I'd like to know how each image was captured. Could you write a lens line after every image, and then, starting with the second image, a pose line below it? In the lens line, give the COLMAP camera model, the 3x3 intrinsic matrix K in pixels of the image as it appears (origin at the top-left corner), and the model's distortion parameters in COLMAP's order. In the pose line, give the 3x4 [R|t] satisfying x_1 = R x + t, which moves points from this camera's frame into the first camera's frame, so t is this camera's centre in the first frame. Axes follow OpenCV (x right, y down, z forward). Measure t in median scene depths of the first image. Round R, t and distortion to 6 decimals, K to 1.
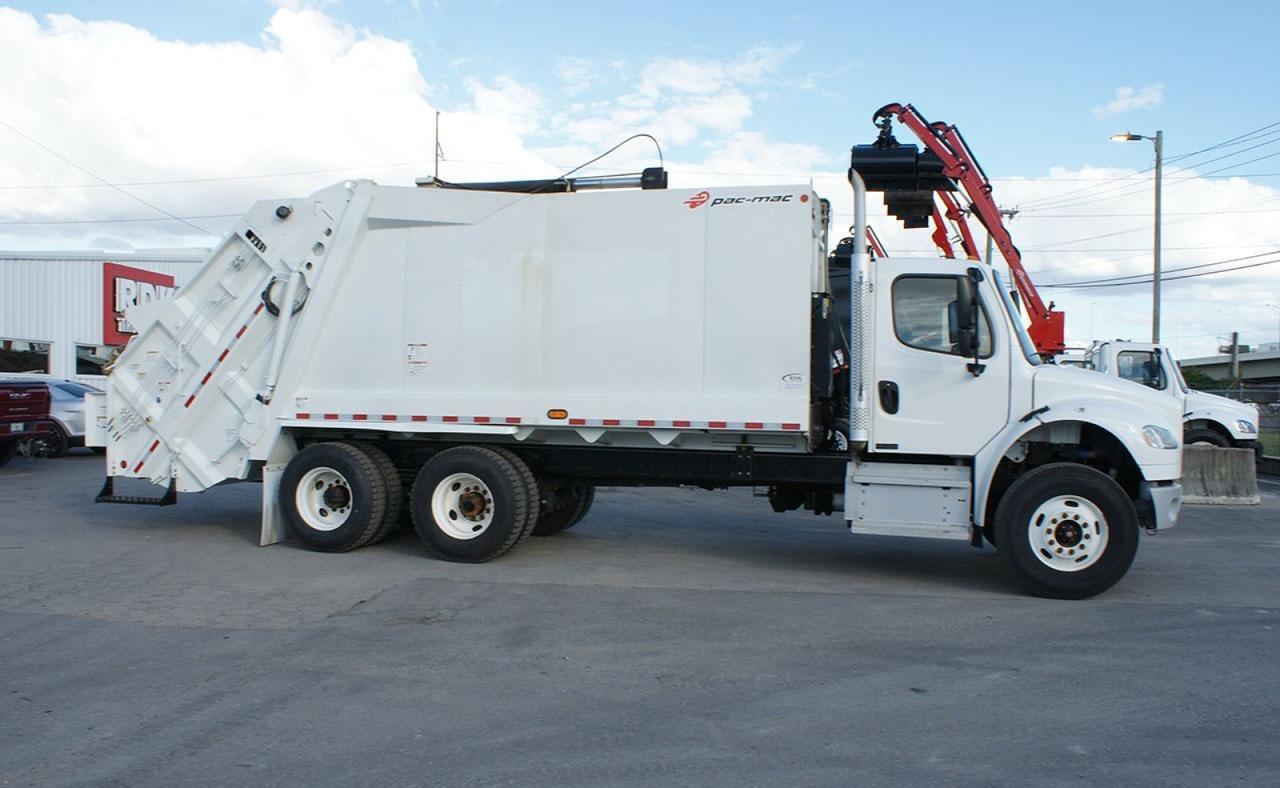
lens RADIAL K [[1030.6, 0, 630.1], [0, 1030.6, 417.7], [0, 0, 1]] dist [-0.172553, 0.165058]
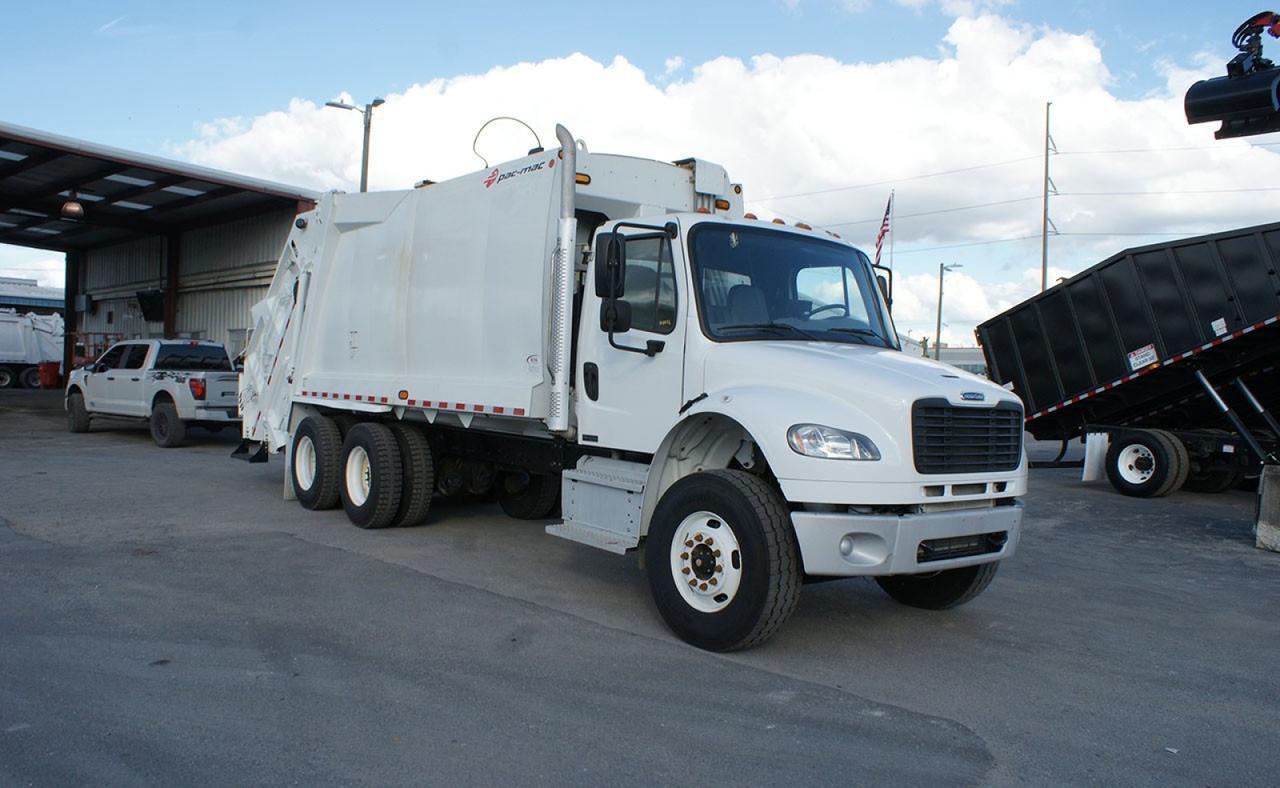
lens RADIAL K [[1030.6, 0, 630.1], [0, 1030.6, 417.7], [0, 0, 1]] dist [-0.172553, 0.165058]
pose [[0.794728, 0.037040, -0.605834, 0.628141], [-0.040583, 0.999145, 0.007850, 0.002023], [0.605607, 0.018348, 0.795552, 0.252926]]
